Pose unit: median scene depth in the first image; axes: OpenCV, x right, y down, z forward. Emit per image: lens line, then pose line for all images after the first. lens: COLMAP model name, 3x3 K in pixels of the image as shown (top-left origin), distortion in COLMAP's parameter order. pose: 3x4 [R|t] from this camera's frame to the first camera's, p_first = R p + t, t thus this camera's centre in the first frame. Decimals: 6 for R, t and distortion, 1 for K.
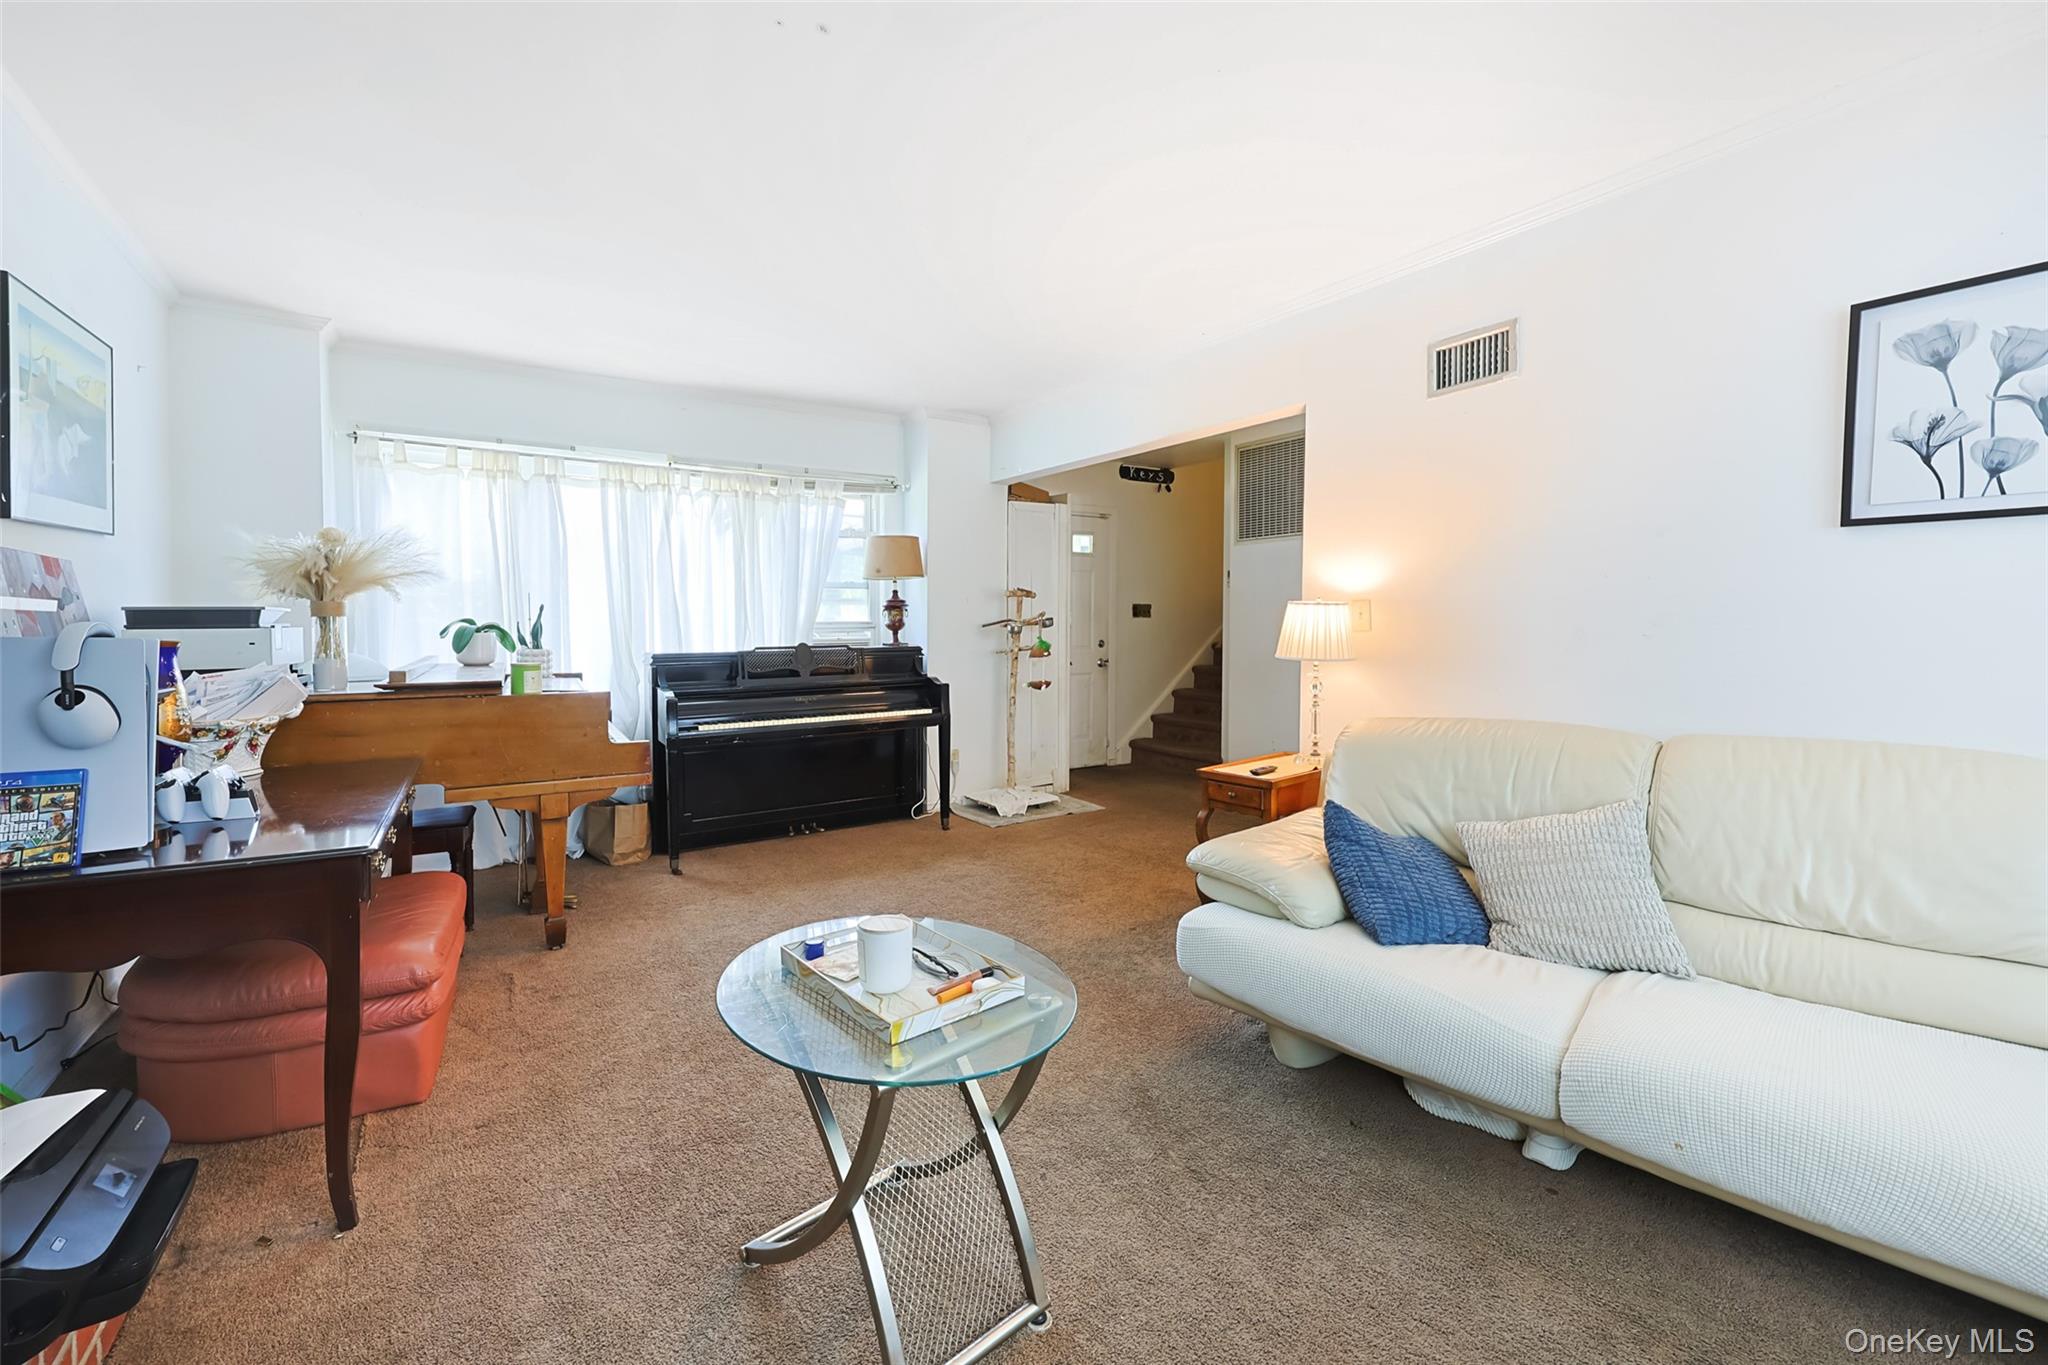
lens RADIAL K [[843.1, 0, 1023.1], [0, 843.1, 650.4], [0, 0, 1]] dist [-0.000540, -0.000063]
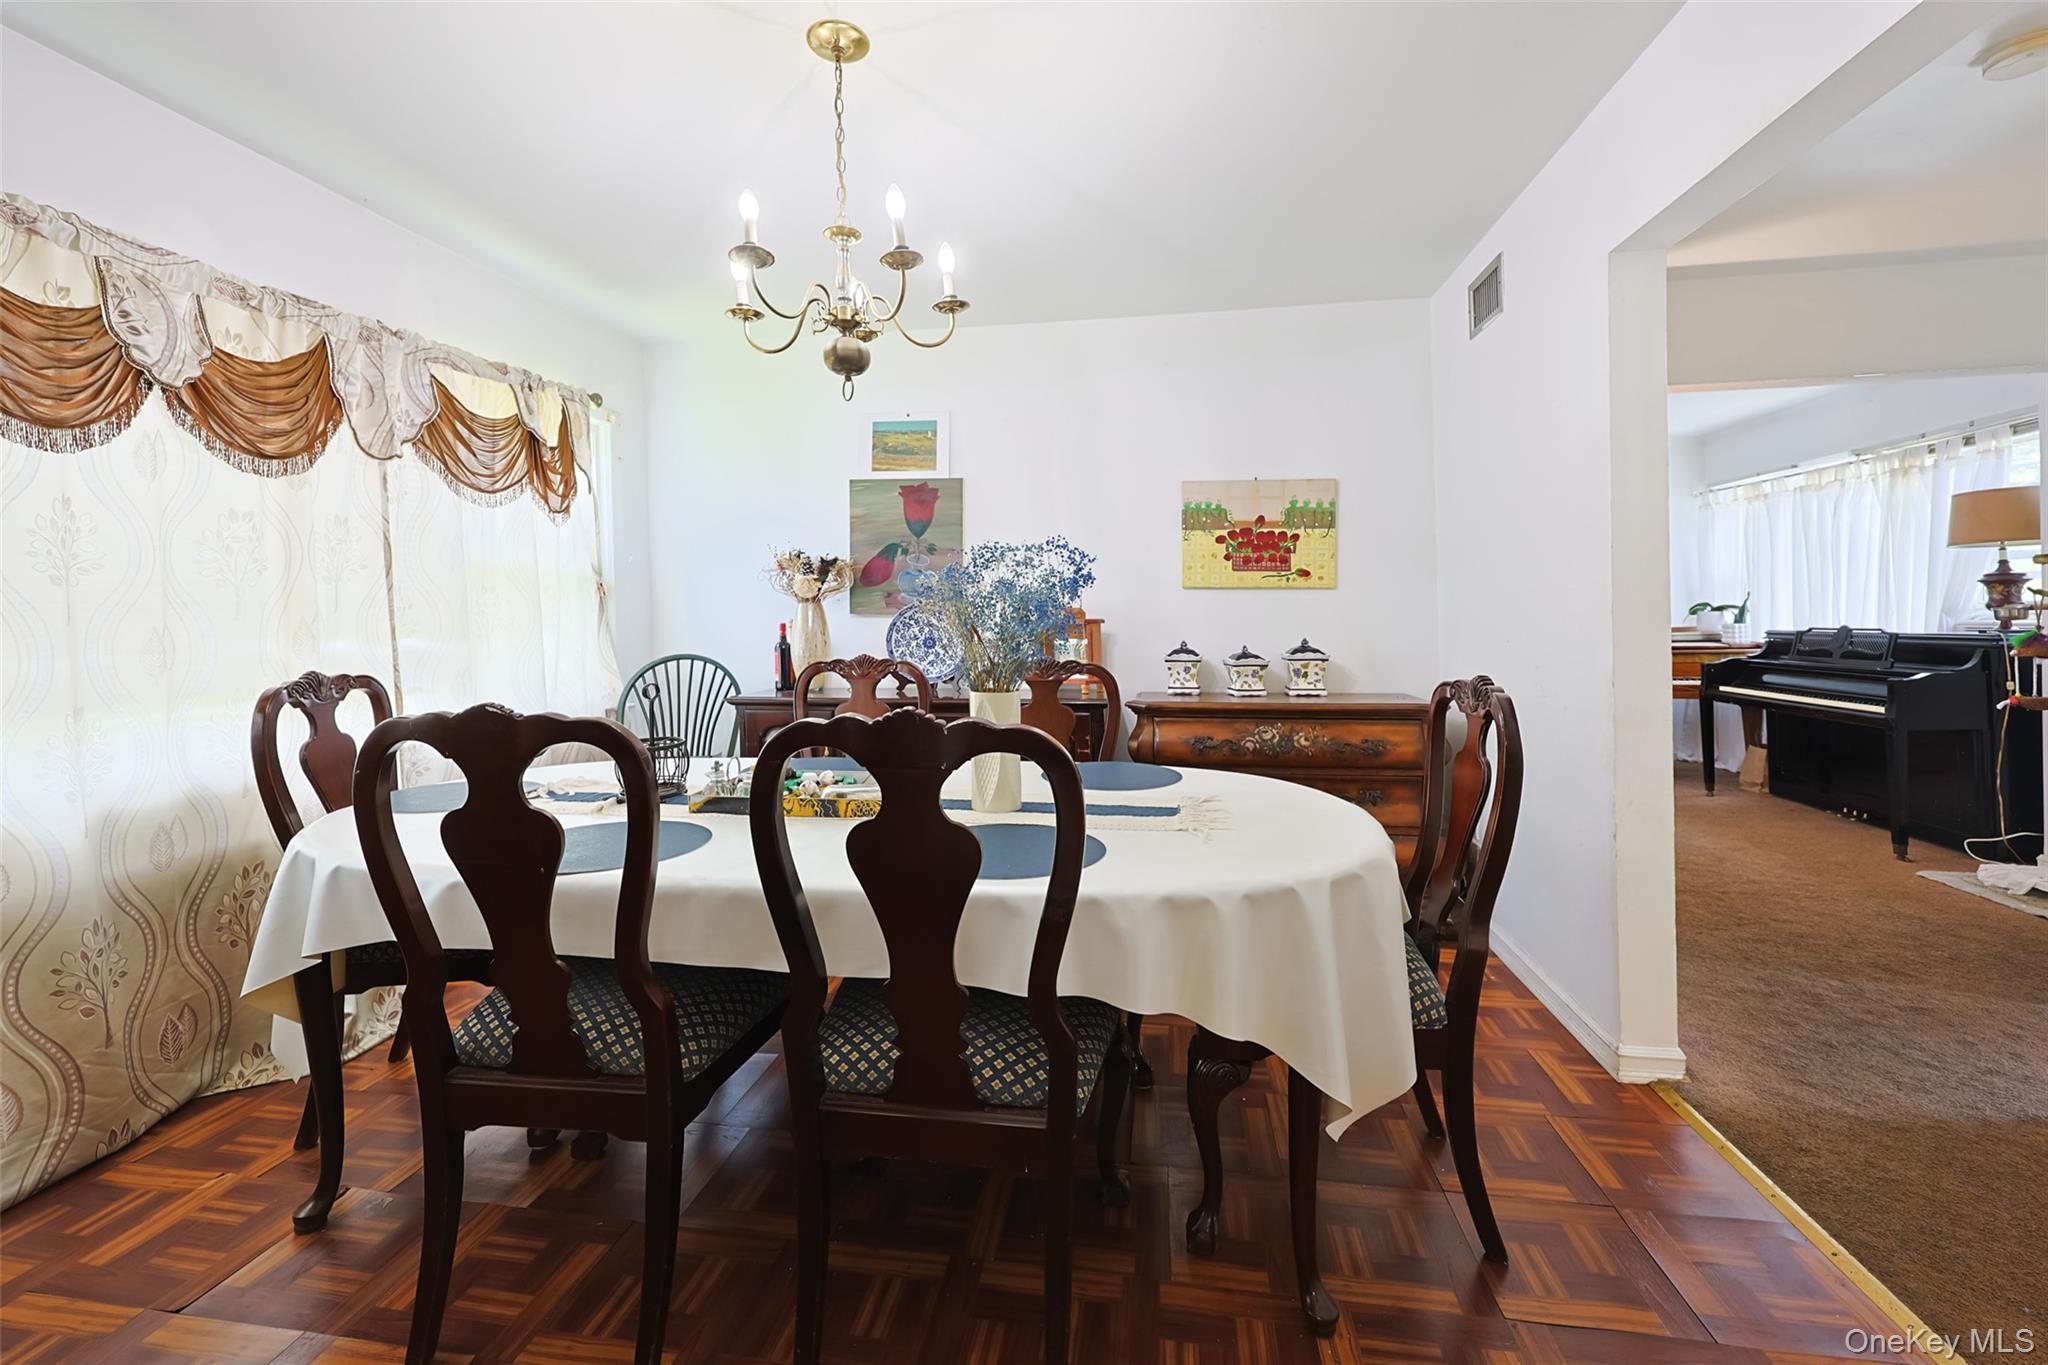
lens RADIAL K [[848.6, 0, 1027.1], [0, 848.6, 678.1], [0, 0, 1]] dist [-0.001185, -0.000181]
pose [[-0.685272, 0.074885, -0.724427, 1.248566], [0.005180, 0.995176, 0.097972, -0.053961], [0.728269, 0.063385, -0.682354, 1.079709]]
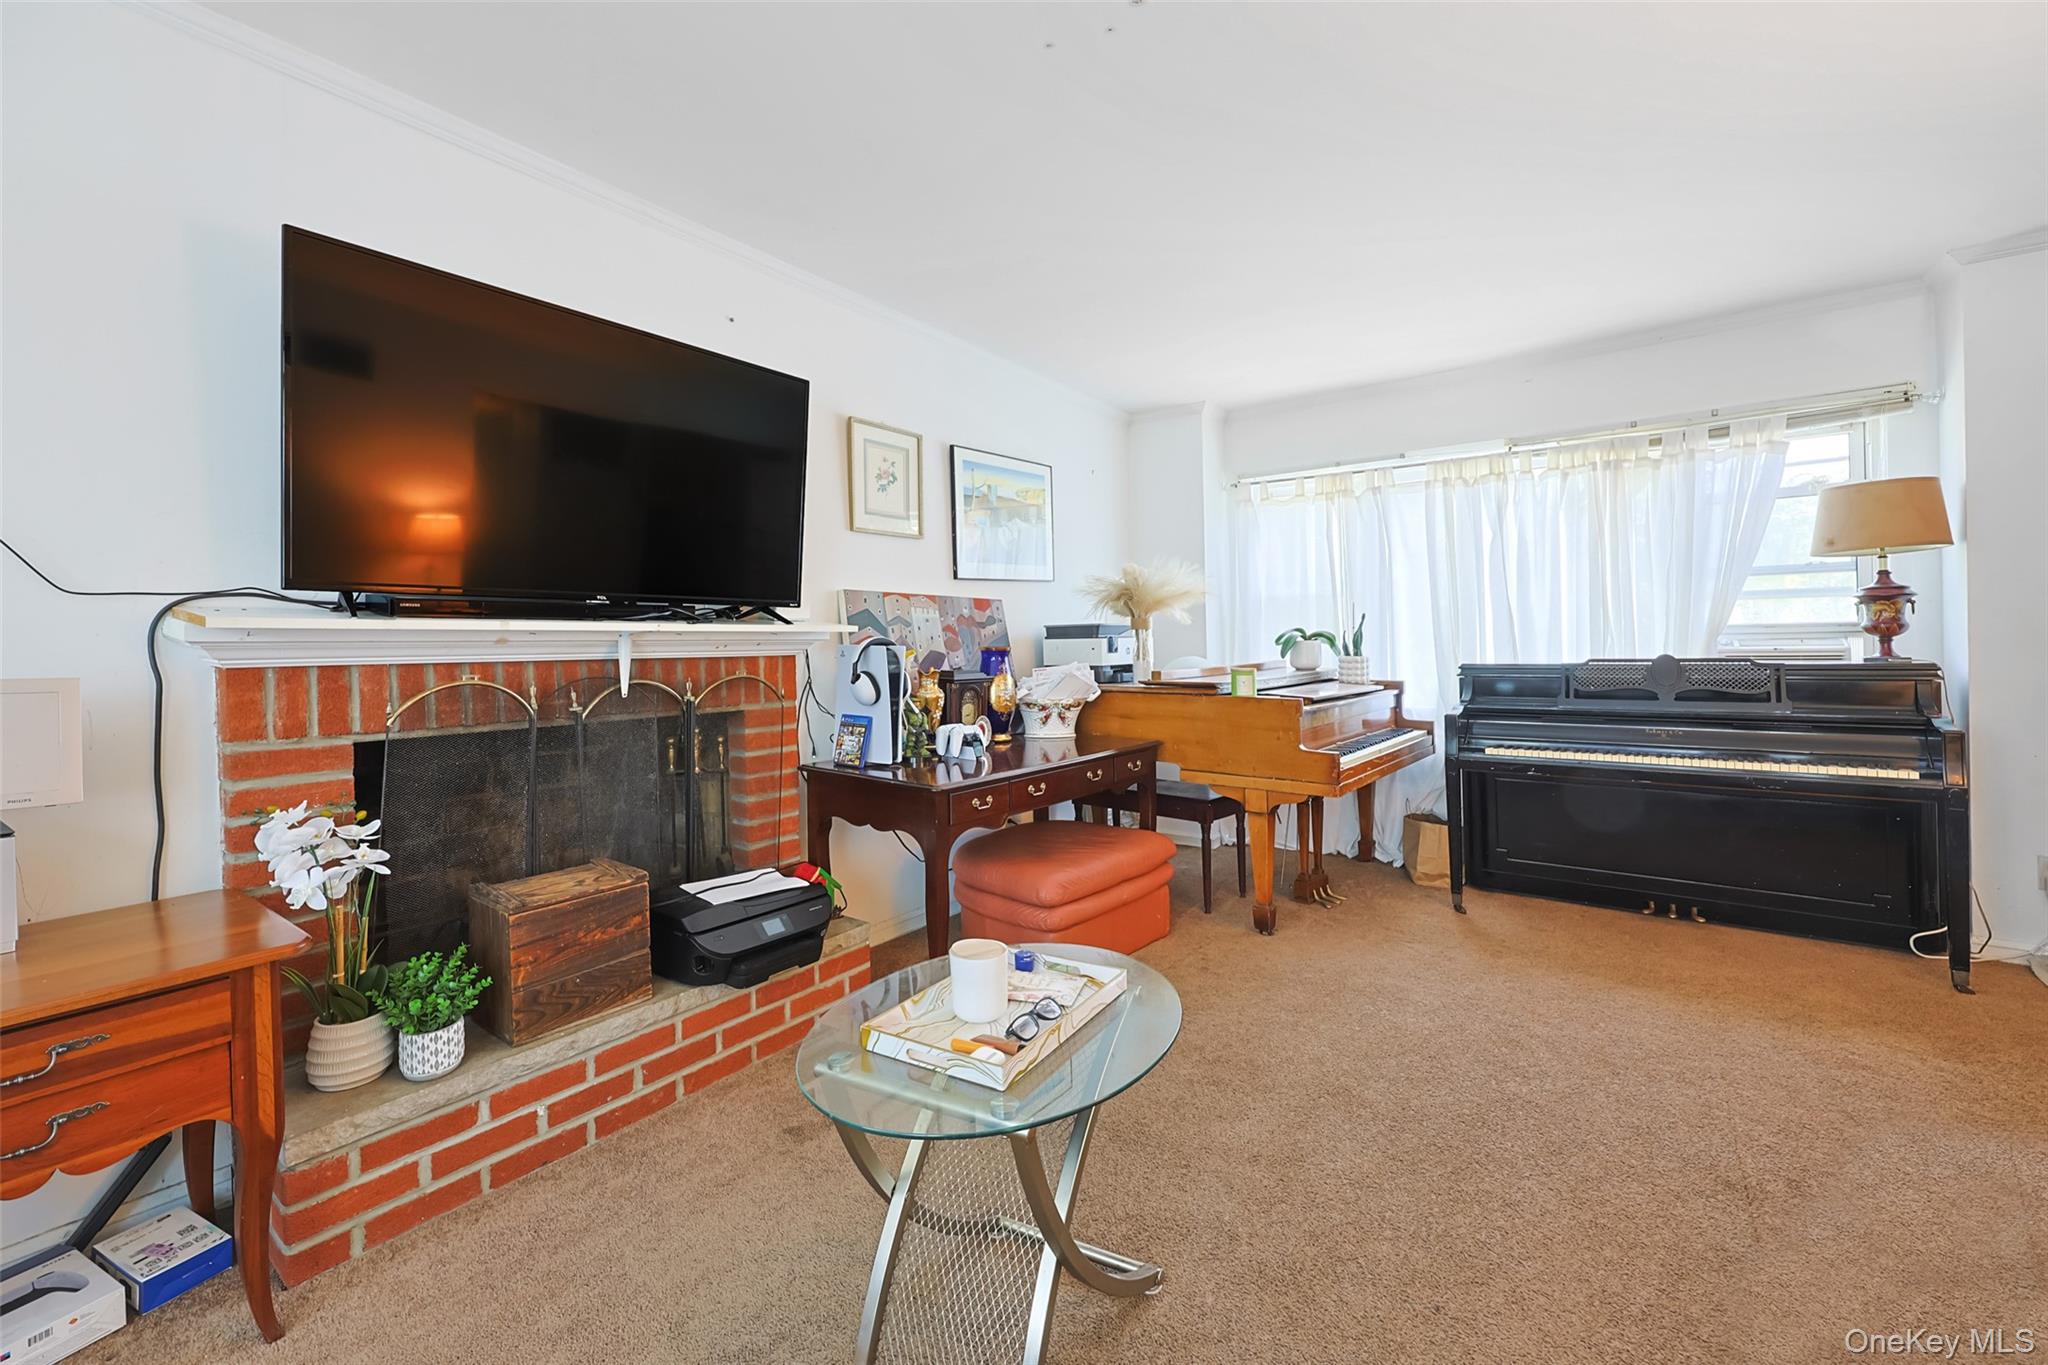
lens RADIAL K [[841.4, 0, 1019.4], [0, 841.4, 639.2], [0, 0, 1]] dist [-0.000441, -0.000127]
pose [[0.328238, 0.000065, -0.944595, 0.266388], [-0.017323, 0.999832, -0.005951, -0.008582], [0.944436, 0.018317, 0.328184, 0.254133]]
